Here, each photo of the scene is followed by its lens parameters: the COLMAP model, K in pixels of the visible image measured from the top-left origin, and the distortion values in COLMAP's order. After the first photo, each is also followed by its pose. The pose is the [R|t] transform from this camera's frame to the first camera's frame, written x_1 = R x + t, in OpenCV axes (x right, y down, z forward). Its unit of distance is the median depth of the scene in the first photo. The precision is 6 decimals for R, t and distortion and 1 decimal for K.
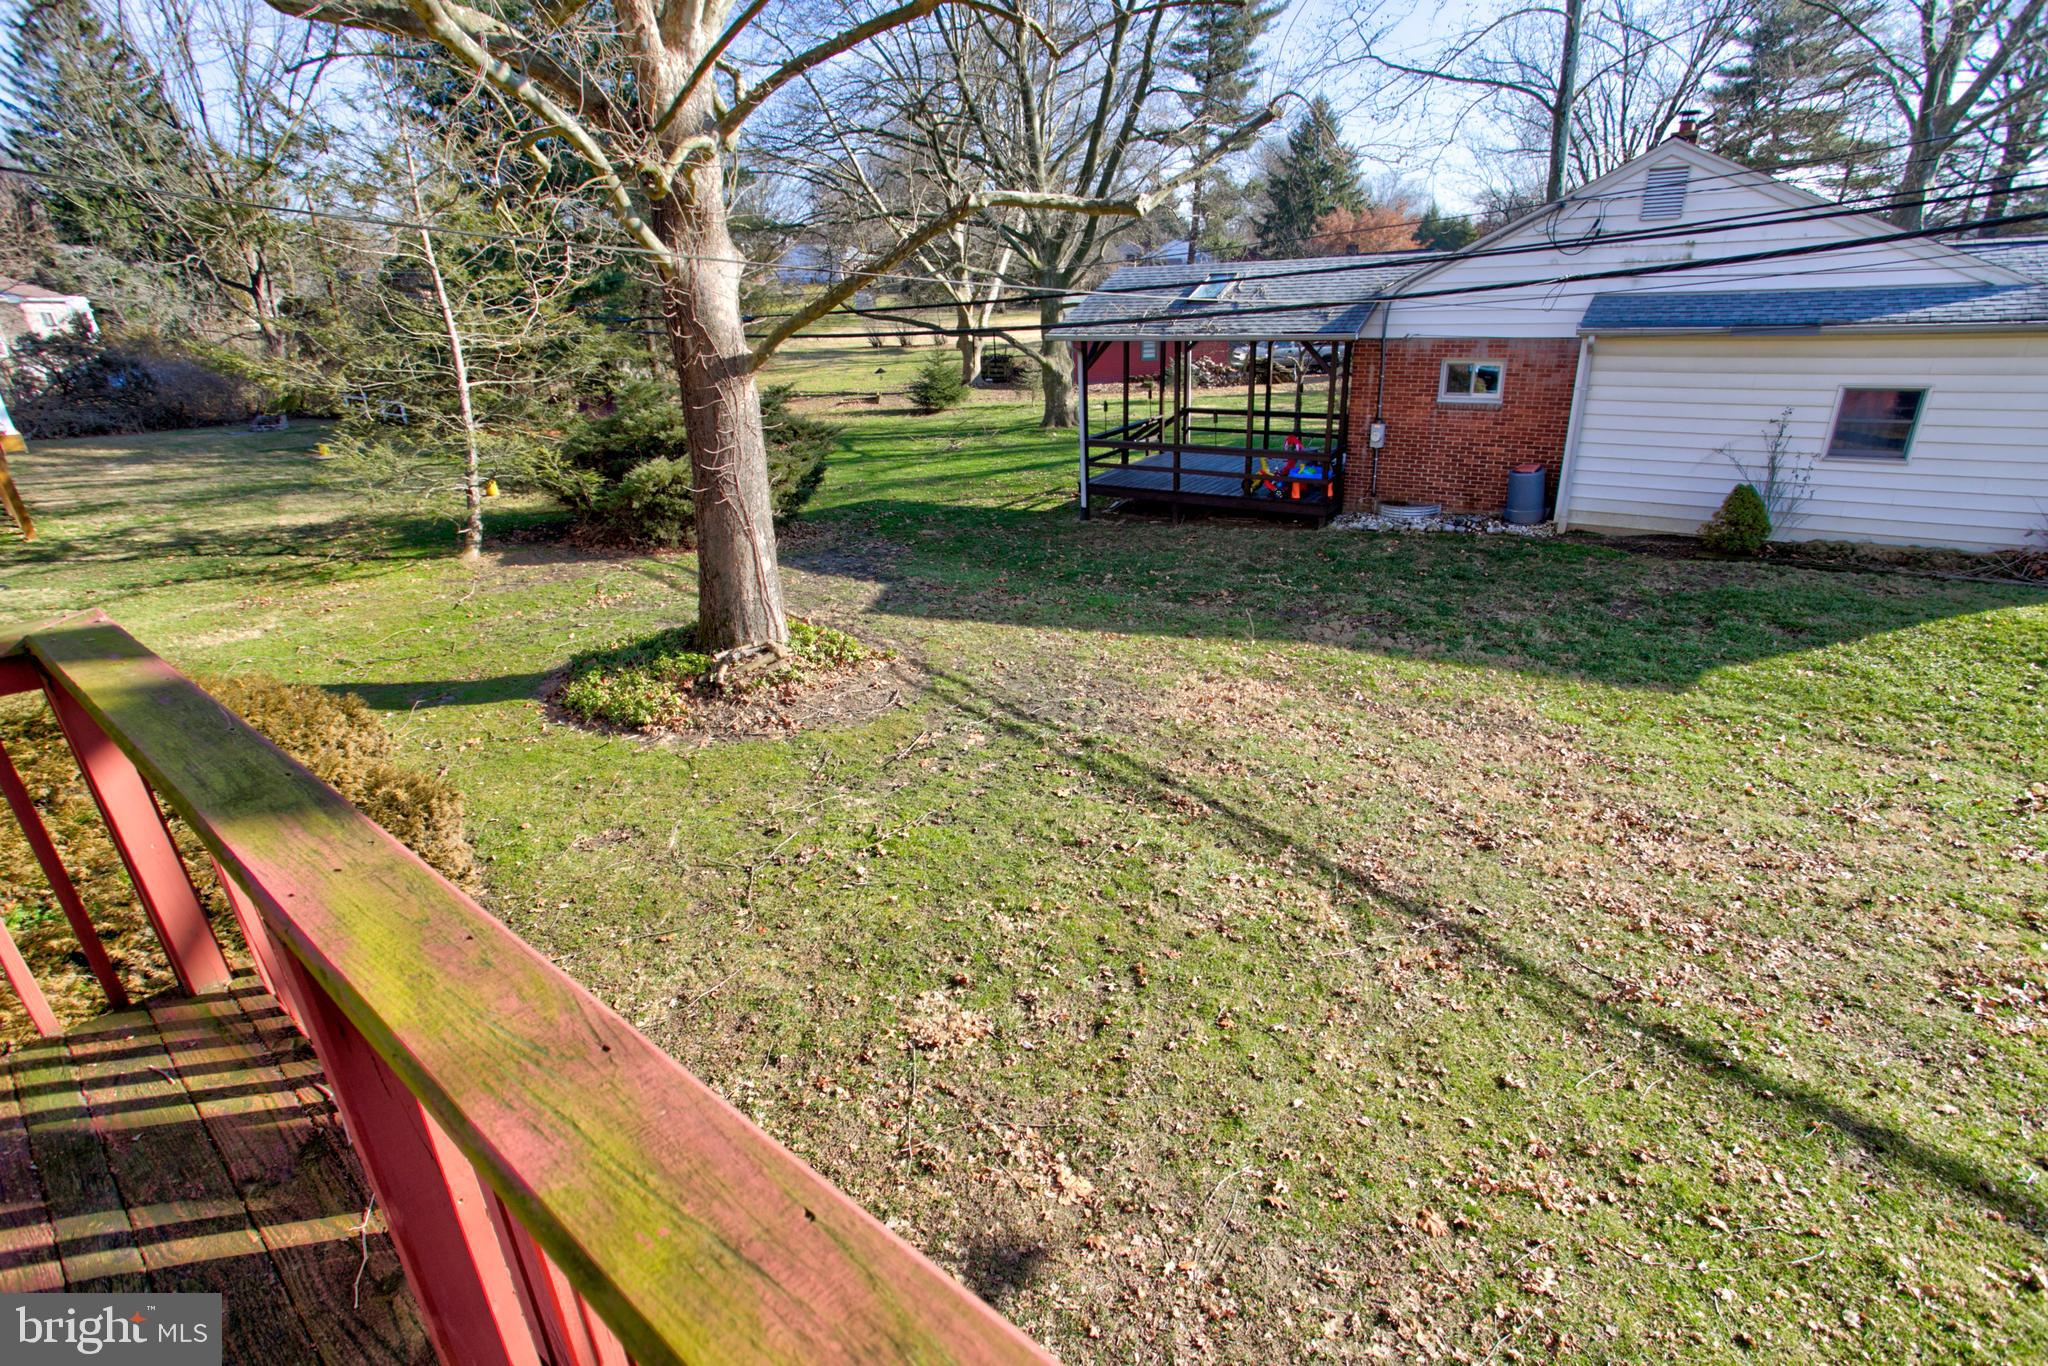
lens RADIAL K [[977.2, 0, 1024.0], [0, 977.2, 683.0], [0, 0, 1]] dist [-0.026271, 0.020981]
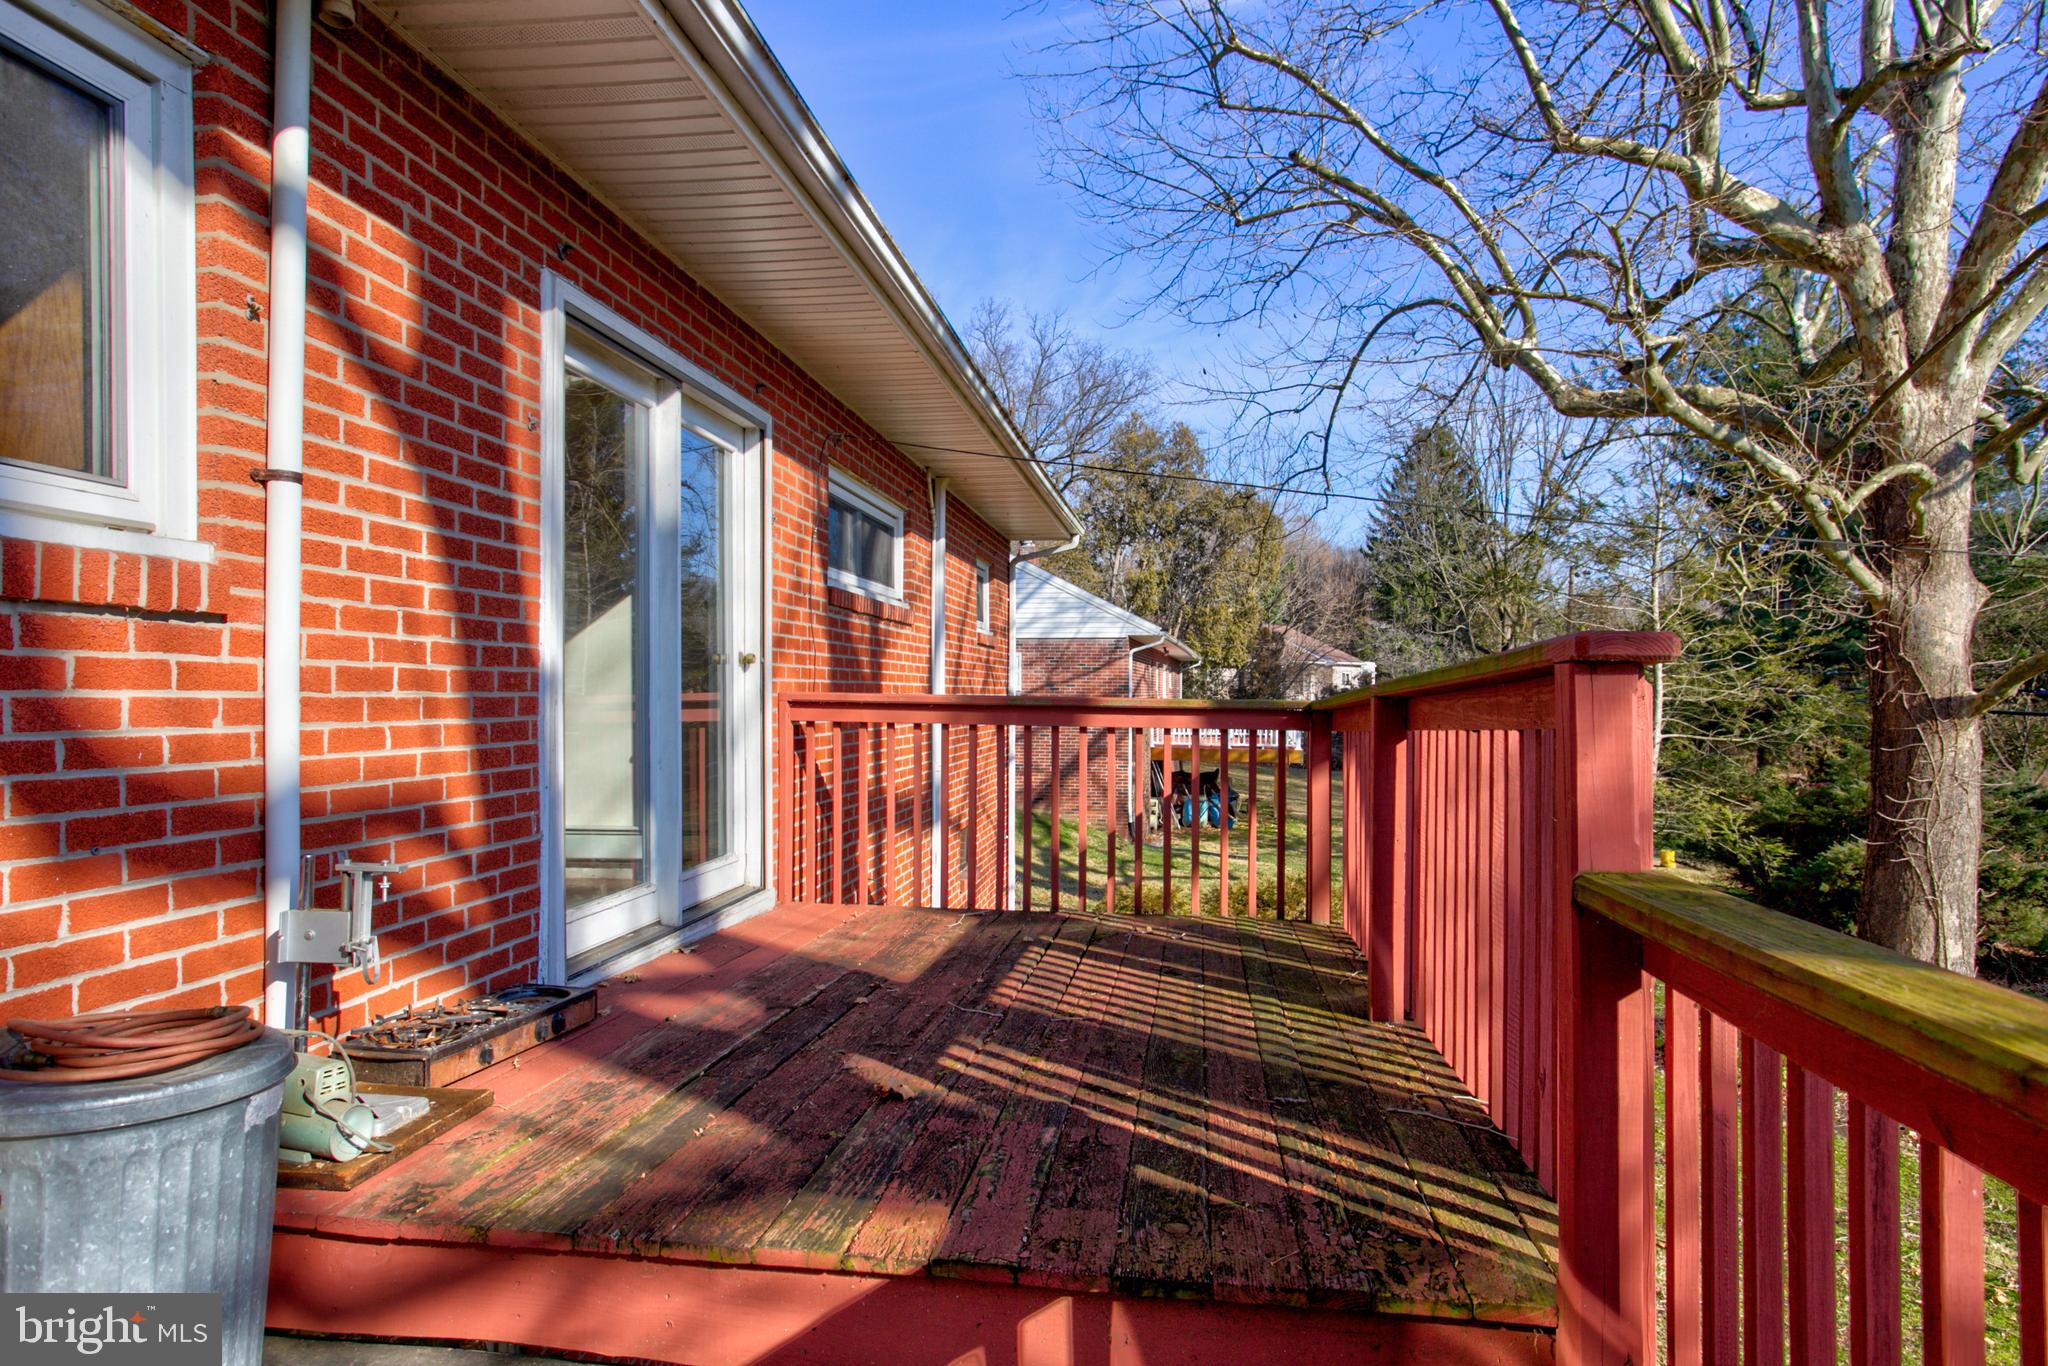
lens RADIAL K [[1278.5, 0, 1031.7], [0, 1278.5, 656.0], [0, 0, 1]] dist [-0.042311, 0.042098]
pose [[0.545106, 0.013657, -0.838256, 0.117619], [-0.342501, 0.916250, -0.207796, 0.082709], [0.765214, 0.400374, 0.504131, -0.108555]]
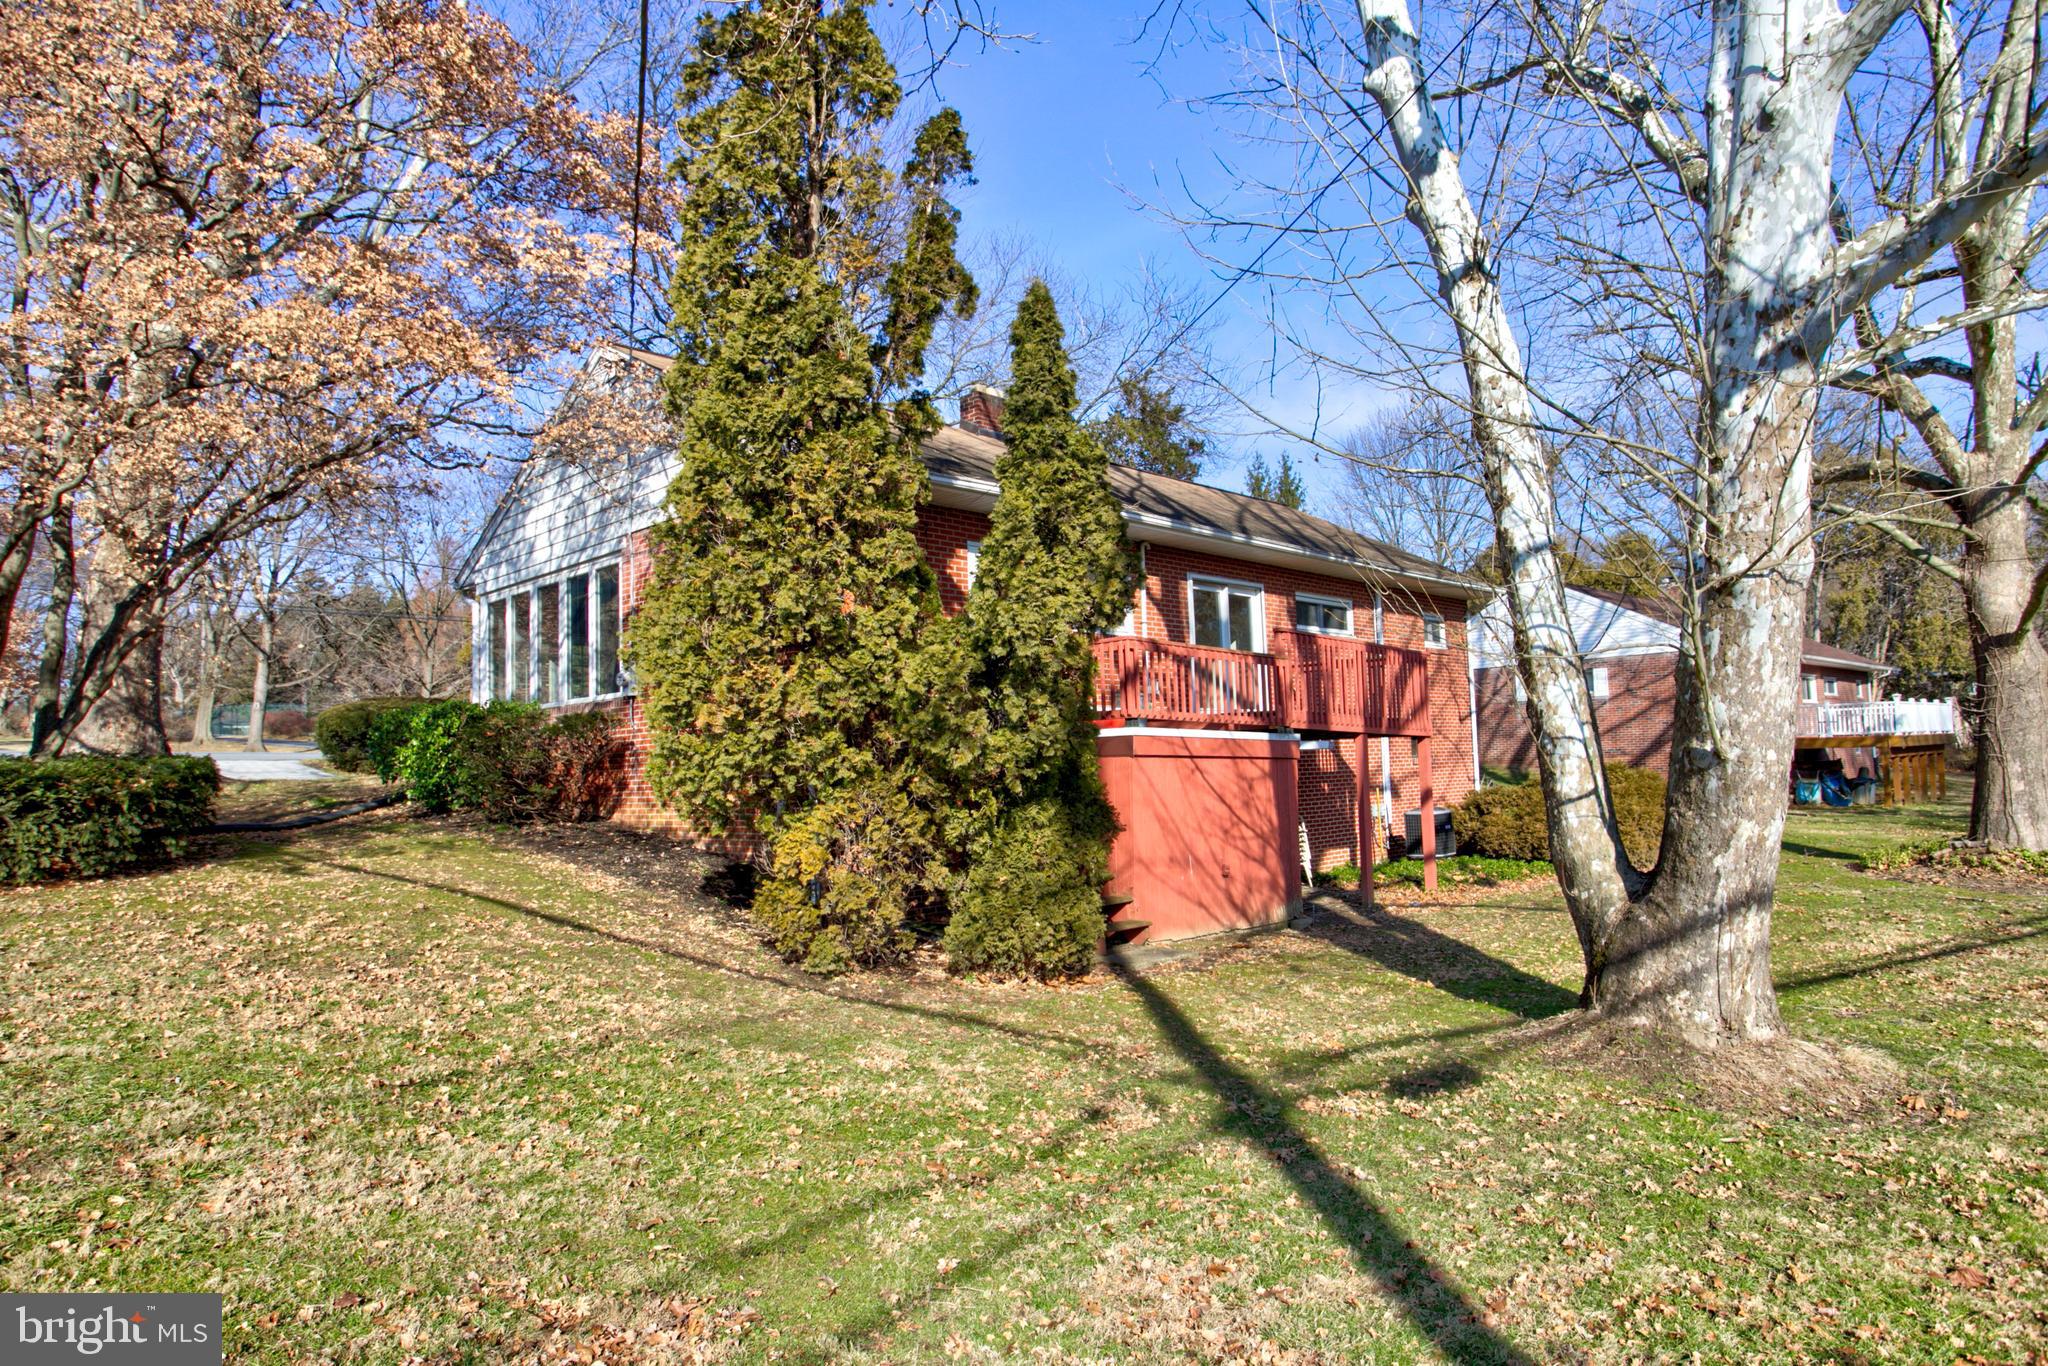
lens RADIAL K [[1278.5, 0, 1031.7], [0, 1278.5, 656.0], [0, 0, 1]] dist [-0.042311, 0.042098]
pose [[-0.039848, -0.055178, -0.997681, 1.011968], [-0.348197, 0.936655, -0.037895, 0.161683], [0.936574, 0.345879, -0.056536, -0.127733]]
